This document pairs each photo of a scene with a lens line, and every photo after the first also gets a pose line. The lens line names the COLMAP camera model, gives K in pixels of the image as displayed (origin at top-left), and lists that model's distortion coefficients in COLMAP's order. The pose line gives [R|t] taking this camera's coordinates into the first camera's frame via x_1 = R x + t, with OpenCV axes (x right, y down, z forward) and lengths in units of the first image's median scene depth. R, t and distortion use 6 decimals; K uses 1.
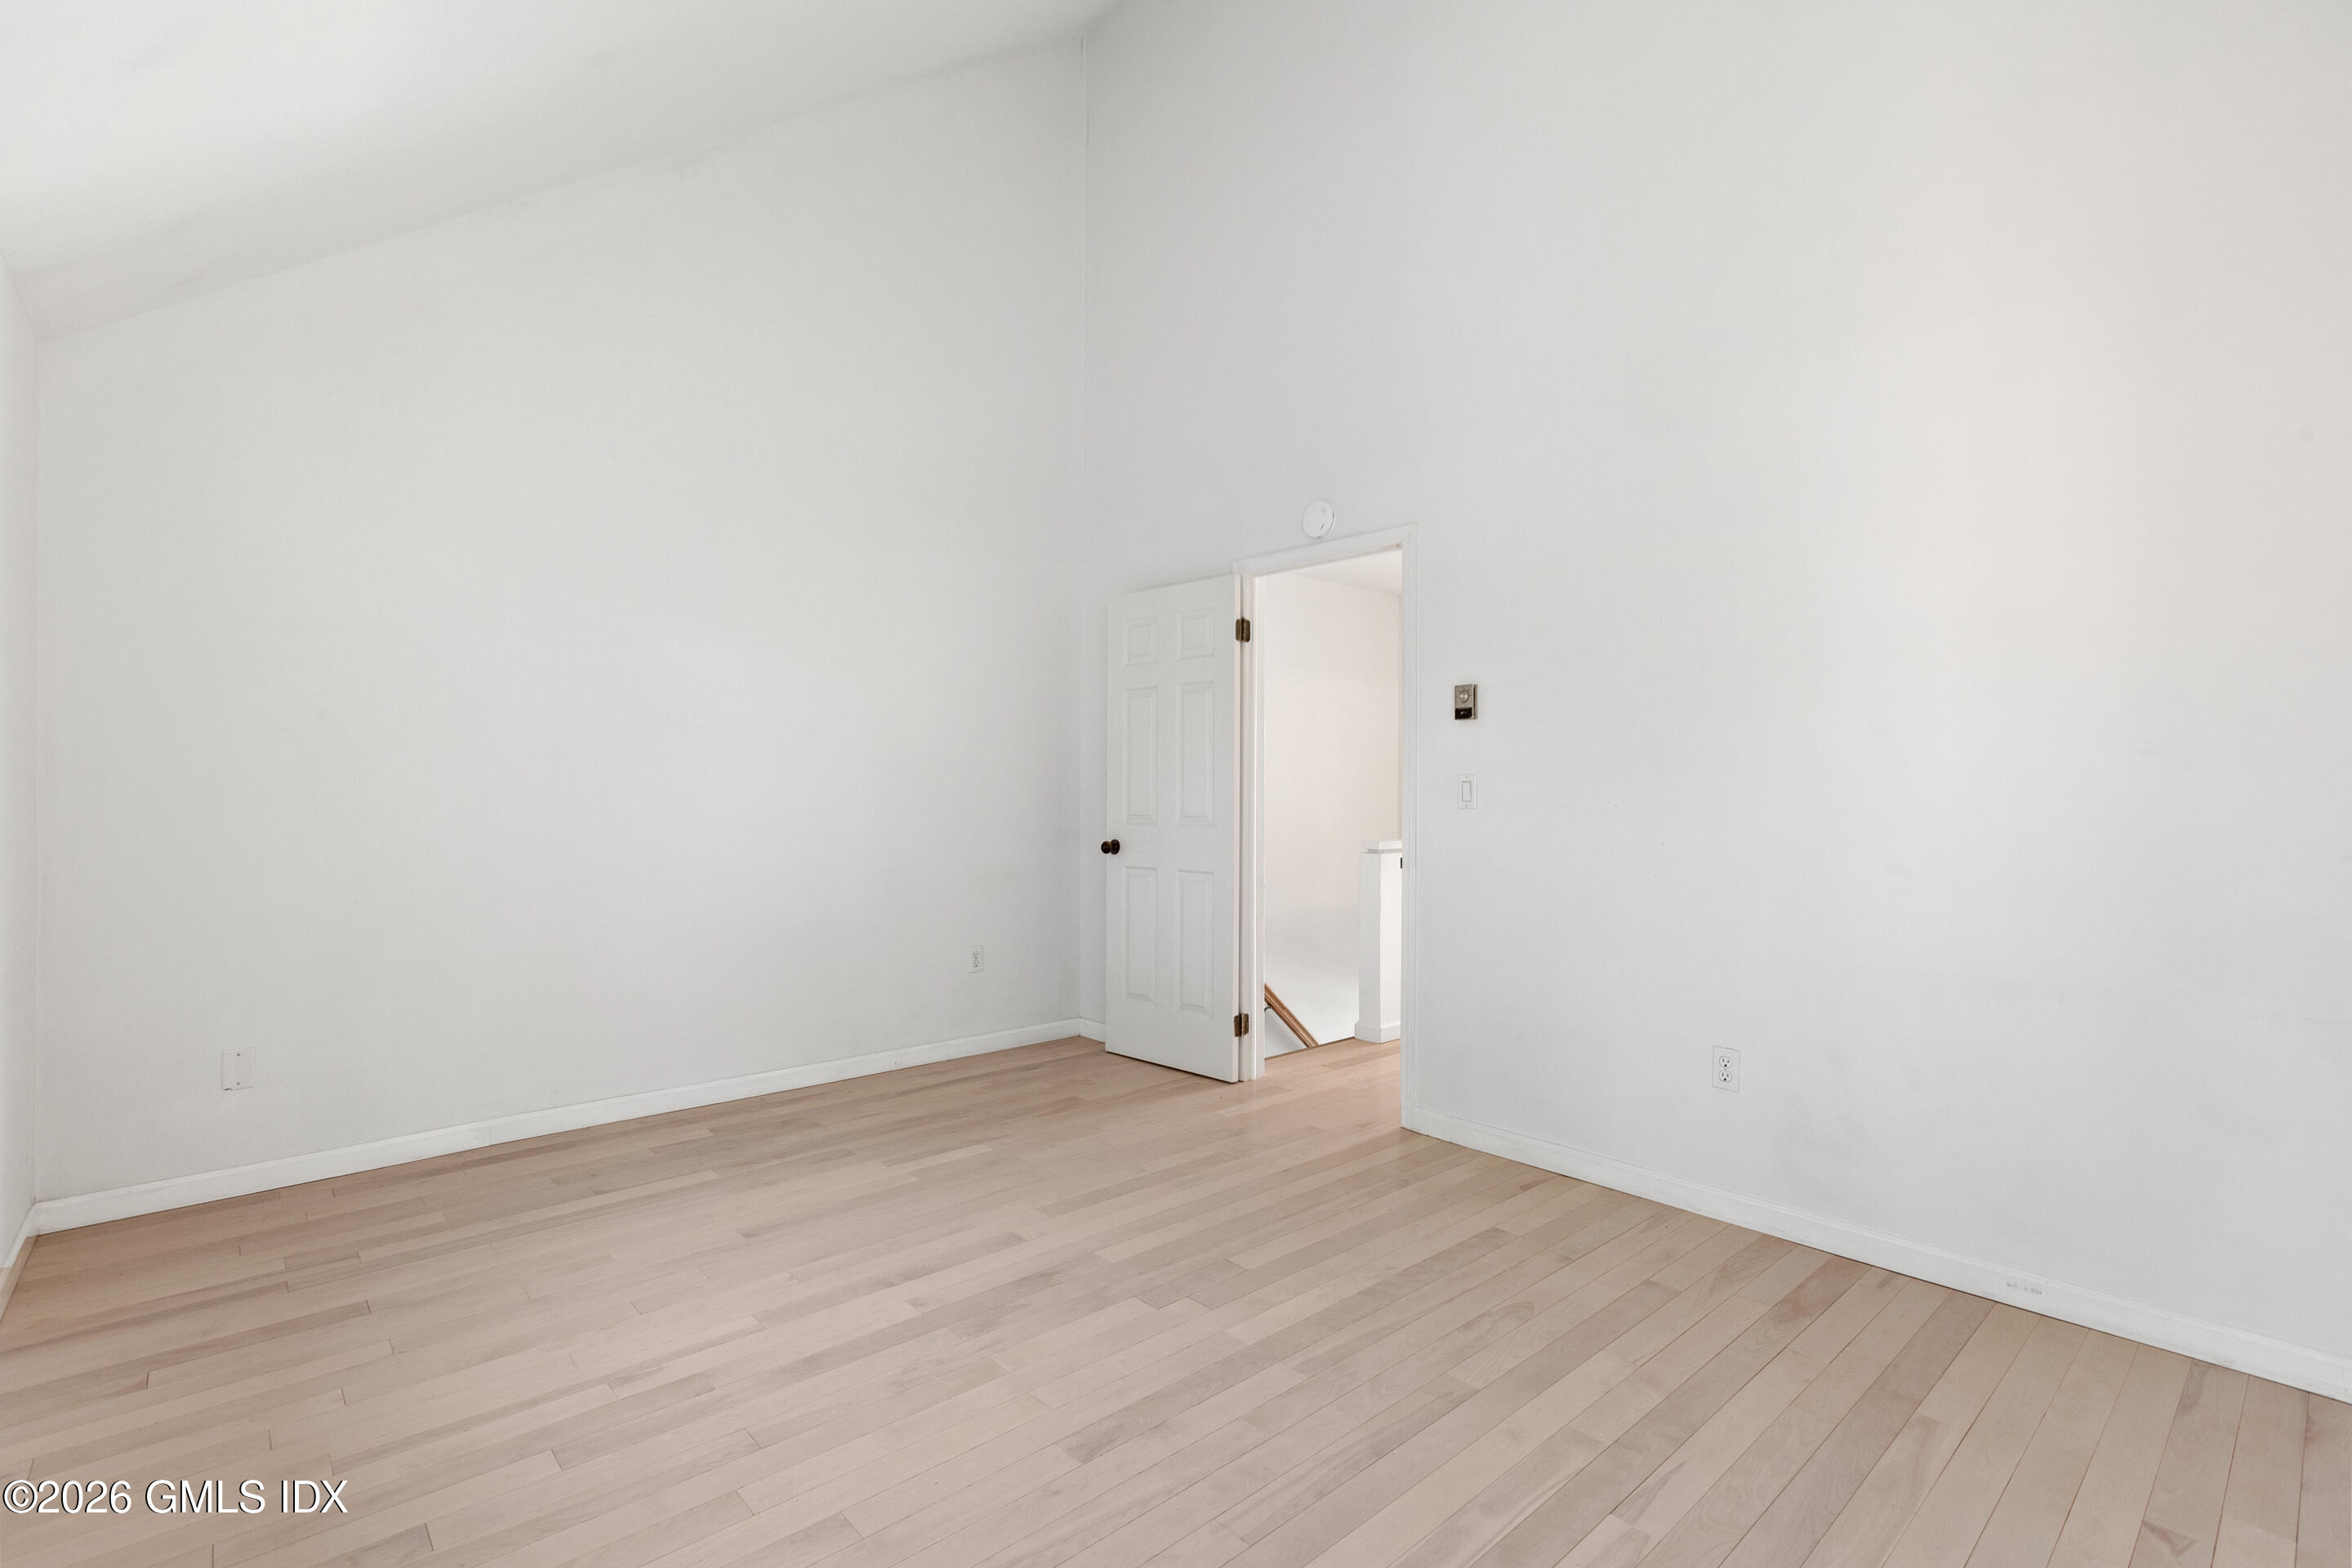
lens RADIAL K [[1074.2, 0, 1170.2], [0, 1074.2, 801.4], [0, 0, 1]] dist [0.003116, 0.000538]
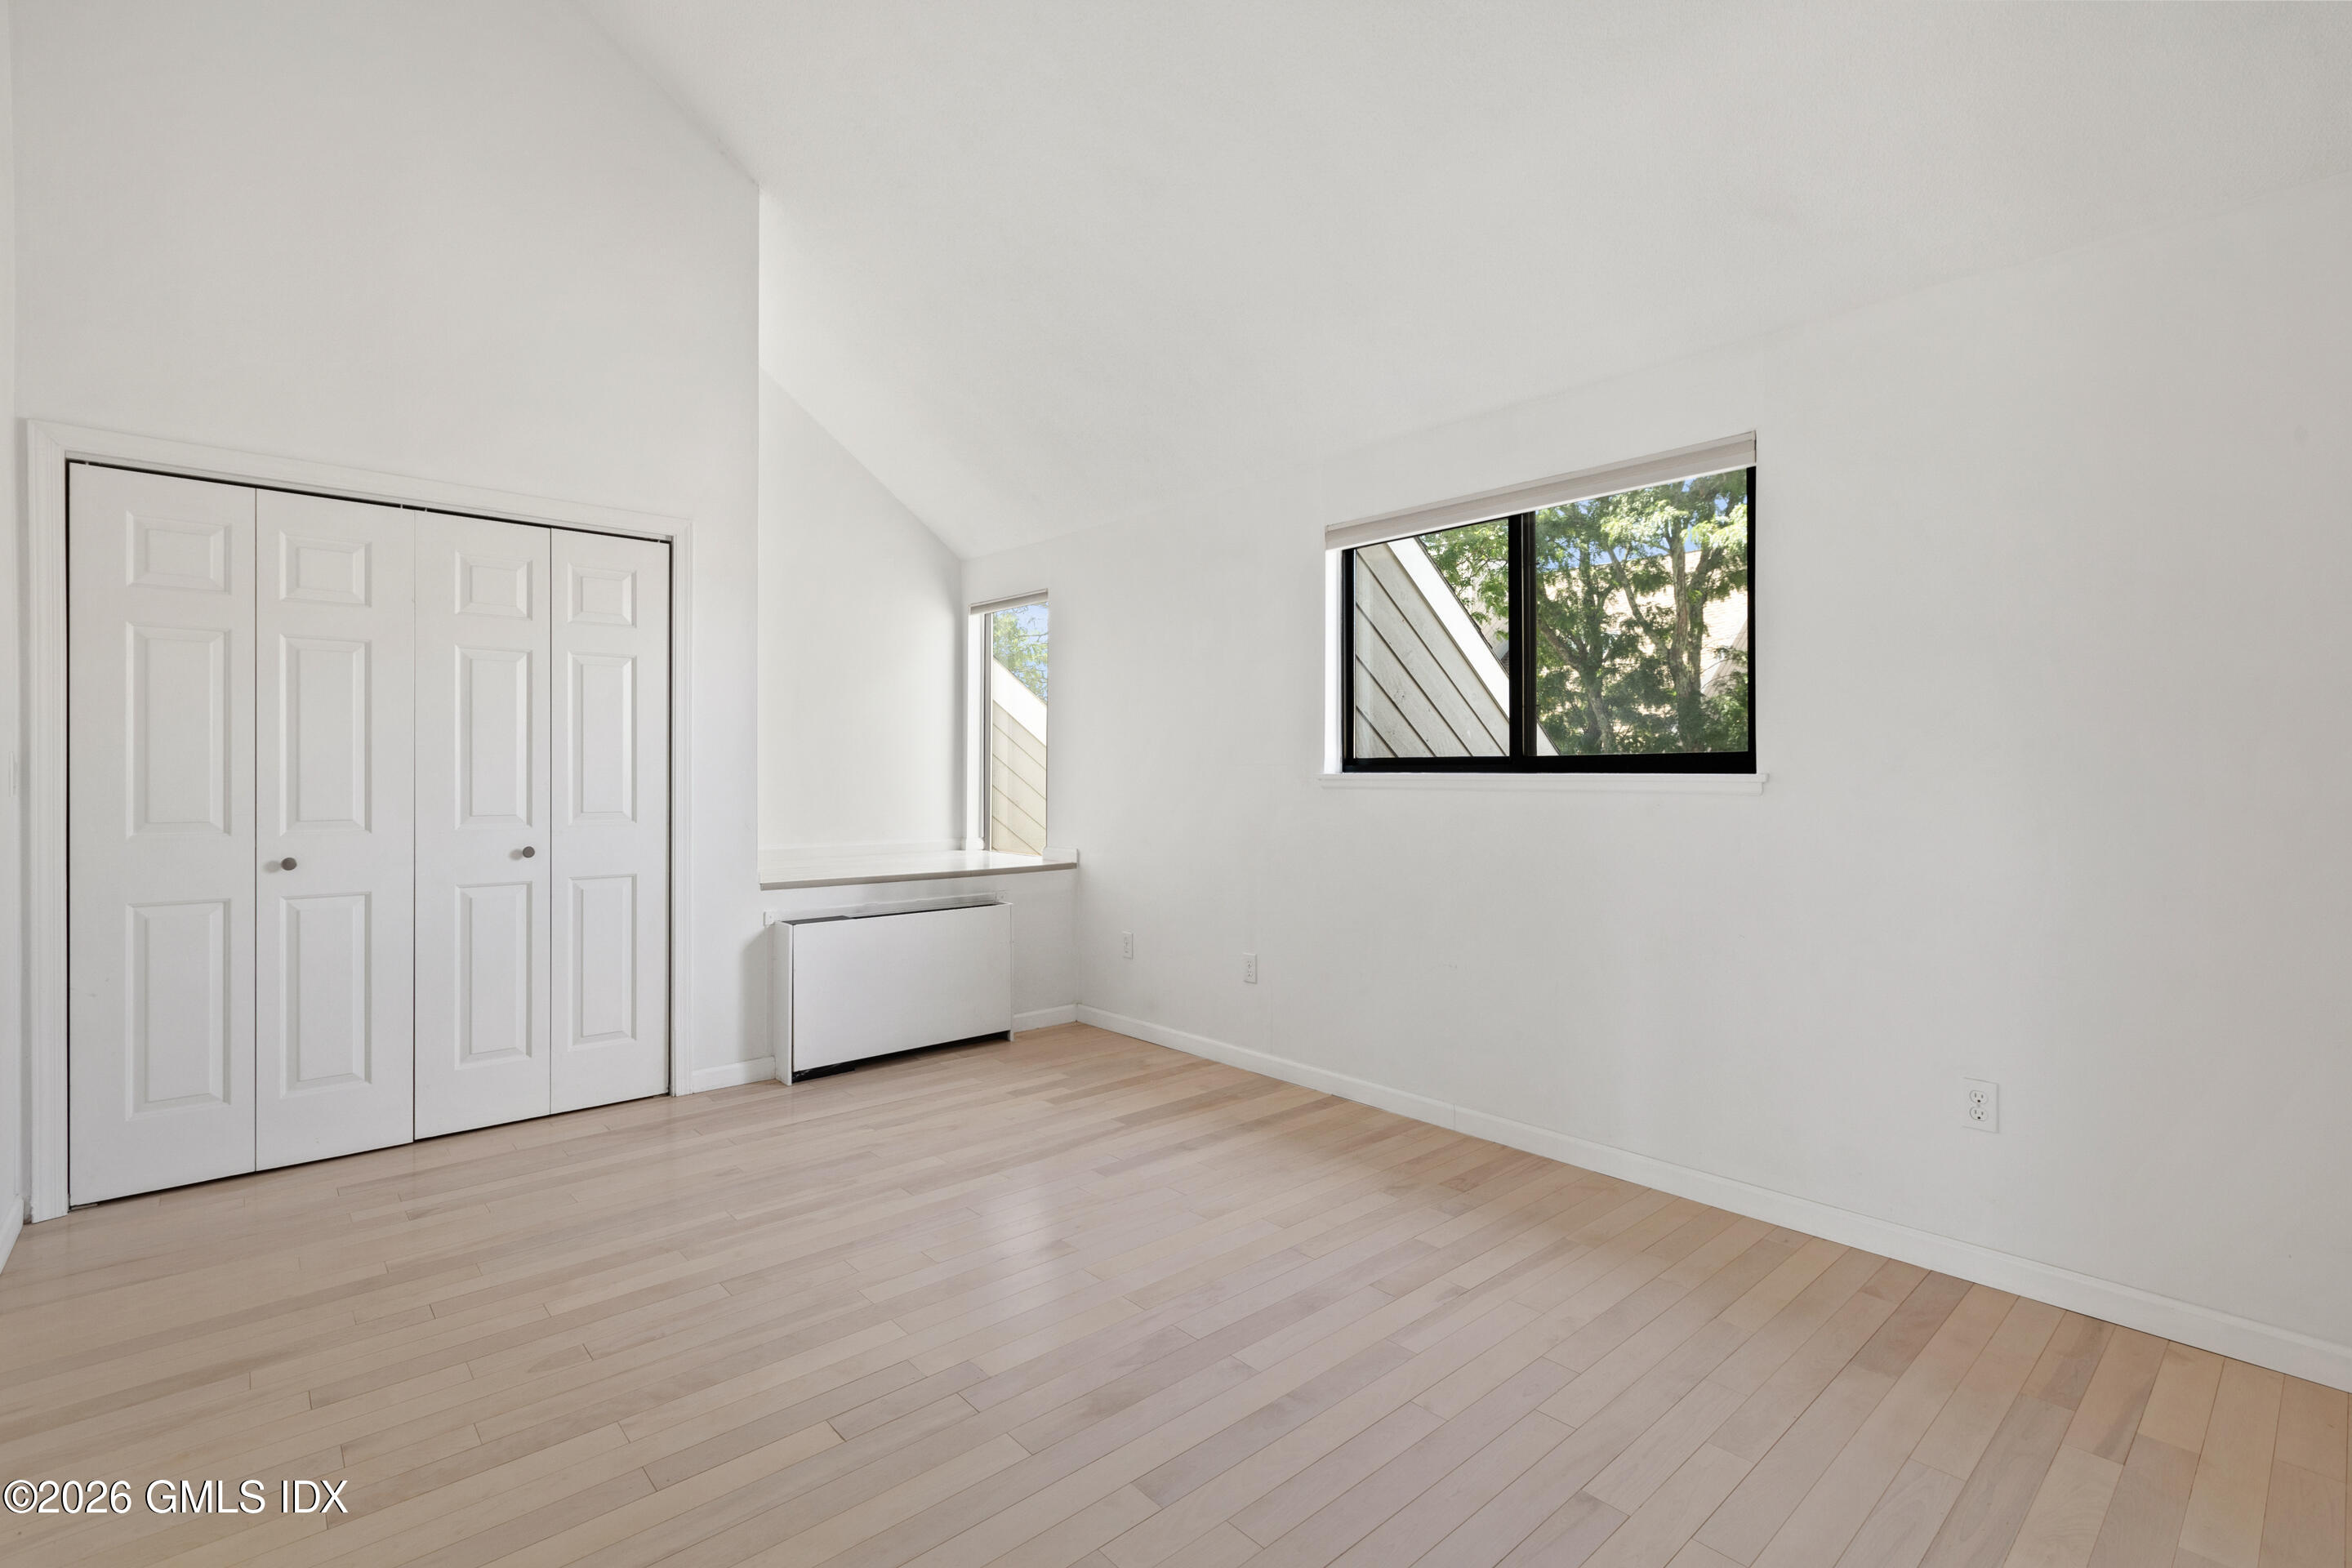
lens RADIAL K [[1074.2, 0, 1170.2], [0, 1074.2, 801.4], [0, 0, 1]] dist [0.003116, 0.000538]
pose [[-0.999987, -0.005112, 0.000844, -0.185633], [-0.005083, 0.999488, 0.031586, -0.016909], [-0.001005, 0.031581, -0.999501, 1.973584]]
